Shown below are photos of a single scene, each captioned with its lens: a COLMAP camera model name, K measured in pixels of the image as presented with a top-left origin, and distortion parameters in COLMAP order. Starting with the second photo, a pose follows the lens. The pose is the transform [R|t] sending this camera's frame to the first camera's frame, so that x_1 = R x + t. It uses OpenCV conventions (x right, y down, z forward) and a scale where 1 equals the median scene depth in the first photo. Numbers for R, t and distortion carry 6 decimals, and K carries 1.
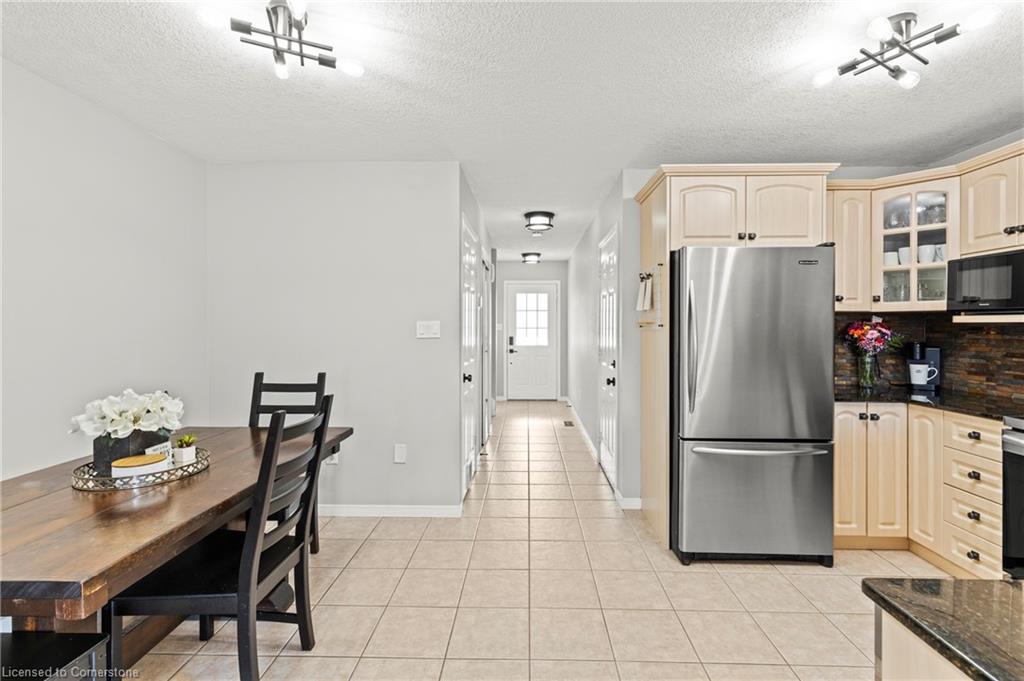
lens RADIAL K [[466.3, 0, 528.6], [0, 466.3, 330.0], [0, 0, 1]] dist [0.009978, -0.004291]
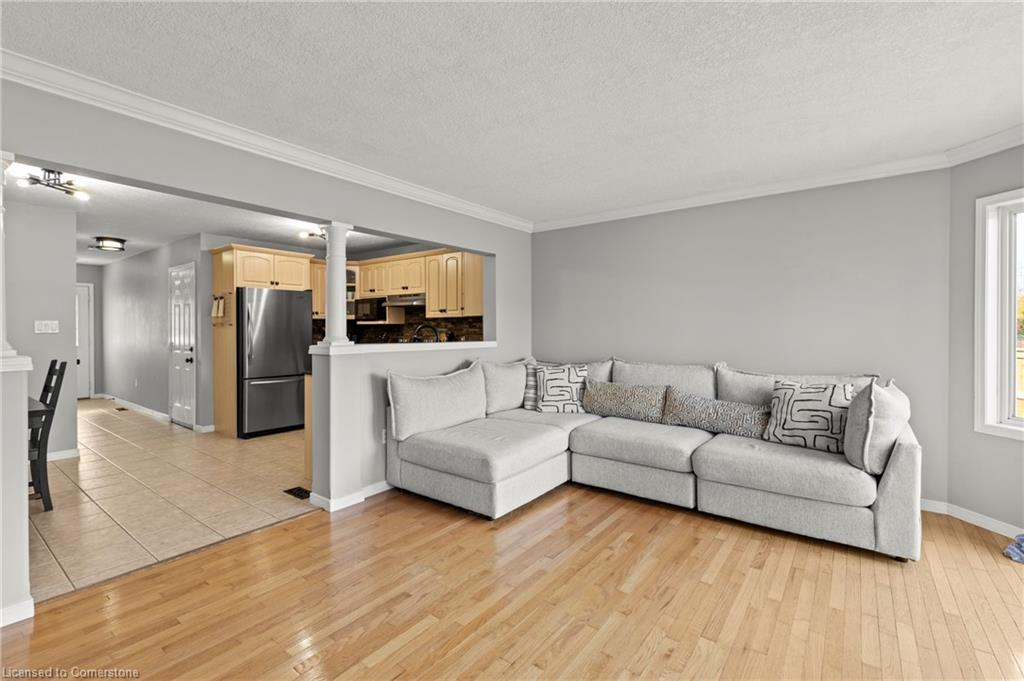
lens RADIAL K [[466.3, 0, 507.6], [0, 466.3, 333.5], [0, 0, 1]] dist [0.009978, -0.004291]
pose [[0.623454, -0.008822, 0.781810, -0.538606], [0.008721, 0.999953, 0.004329, 0.029891], [-0.781812, 0.004119, 0.623501, -1.159363]]
